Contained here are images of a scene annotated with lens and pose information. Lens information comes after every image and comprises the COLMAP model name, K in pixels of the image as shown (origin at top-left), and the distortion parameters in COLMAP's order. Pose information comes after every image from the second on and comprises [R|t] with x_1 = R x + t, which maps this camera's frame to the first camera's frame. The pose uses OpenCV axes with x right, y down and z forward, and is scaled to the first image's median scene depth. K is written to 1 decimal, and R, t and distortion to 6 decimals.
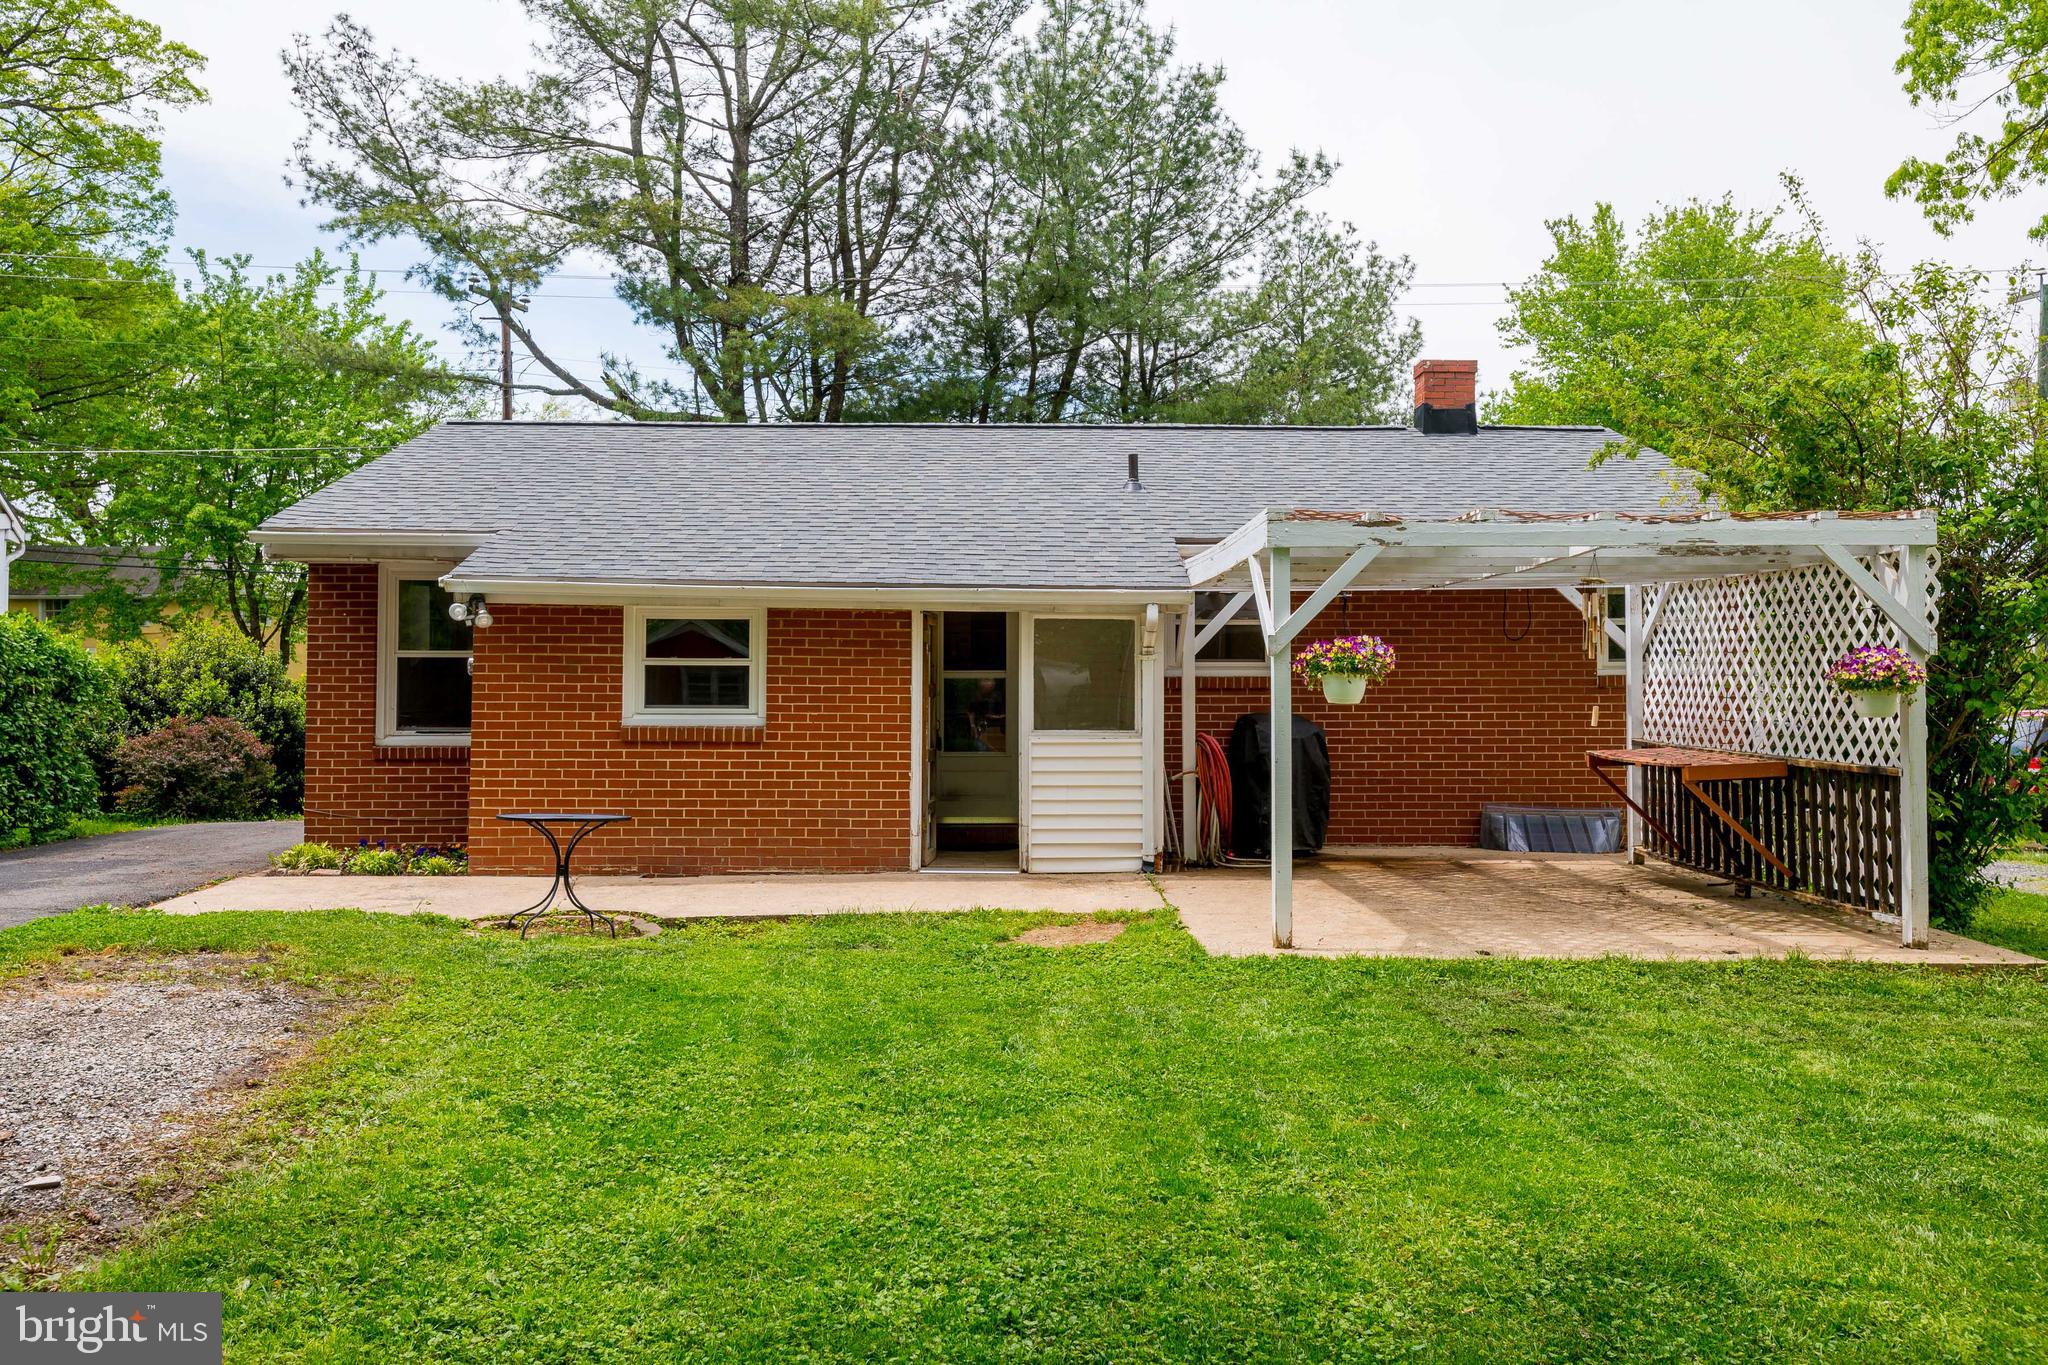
lens RADIAL K [[1766.6, 0, 1044.1], [0, 1766.6, 664.3], [0, 0, 1]] dist [0.040061, -0.006666]
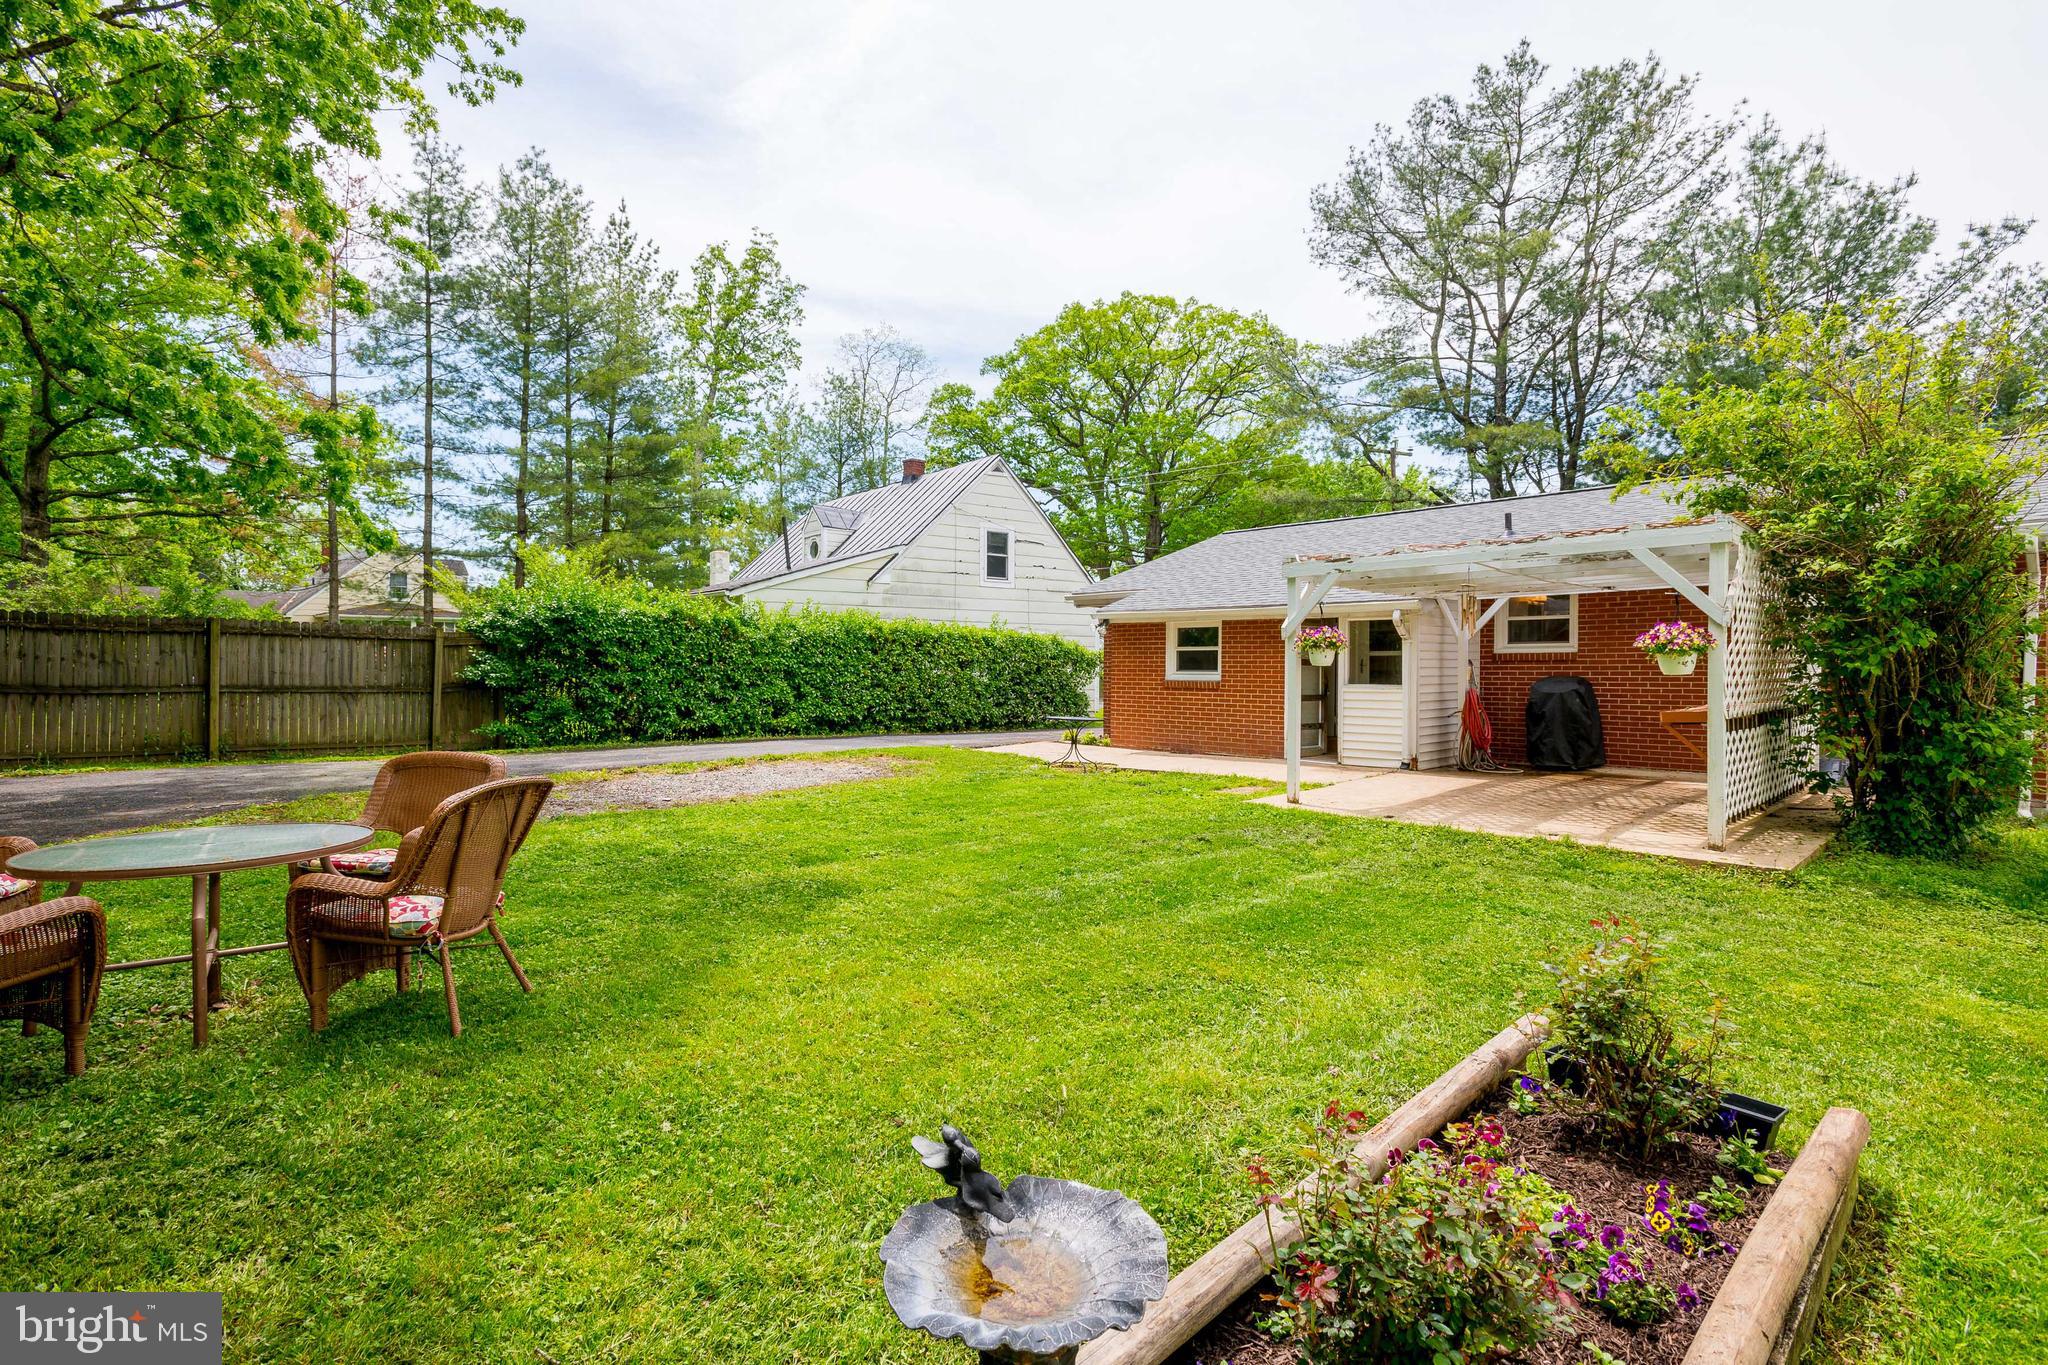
lens RADIAL K [[1012.7, 0, 1017.1], [0, 1012.7, 680.2], [0, 0, 1]] dist [-0.005285, 0.000657]
pose [[0.647073, 0.006463, -0.762401, 0.550938], [0.010257, 0.999800, 0.017181, 0.012375], [0.762359, -0.018938, 0.646877, 0.096632]]
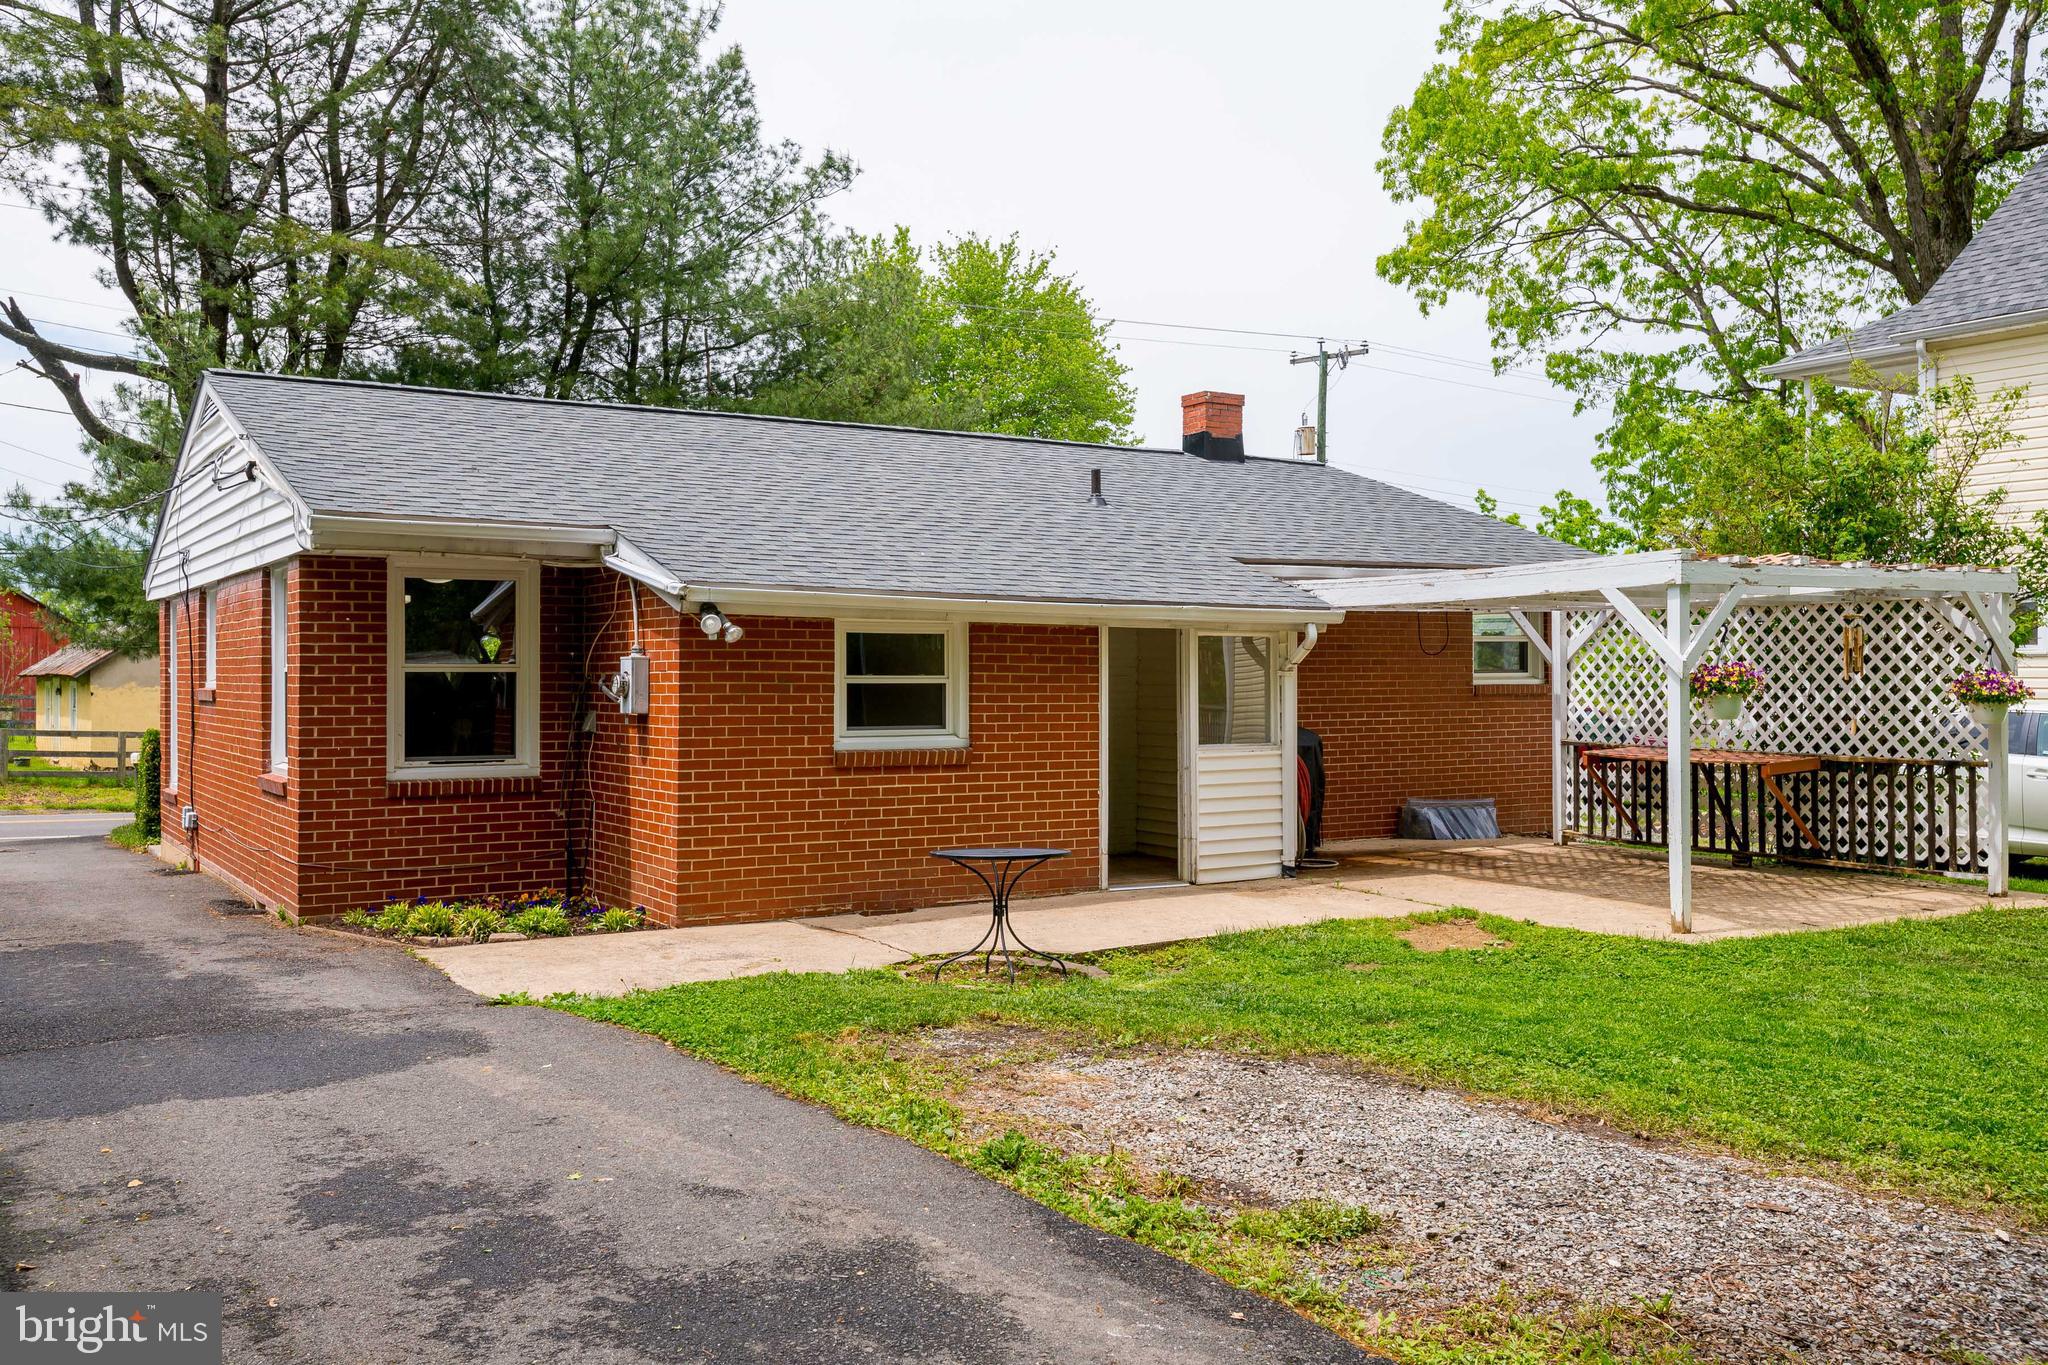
lens RADIAL K [[1766.6, 0, 1033.2], [0, 1766.6, 687.0], [0, 0, 1]] dist [0.040061, -0.006666]
pose [[0.861281, -0.006869, 0.508083, -0.603953], [-0.002907, 0.999826, 0.018444, -0.014732], [-0.508121, -0.017362, 0.861111, 0.167417]]
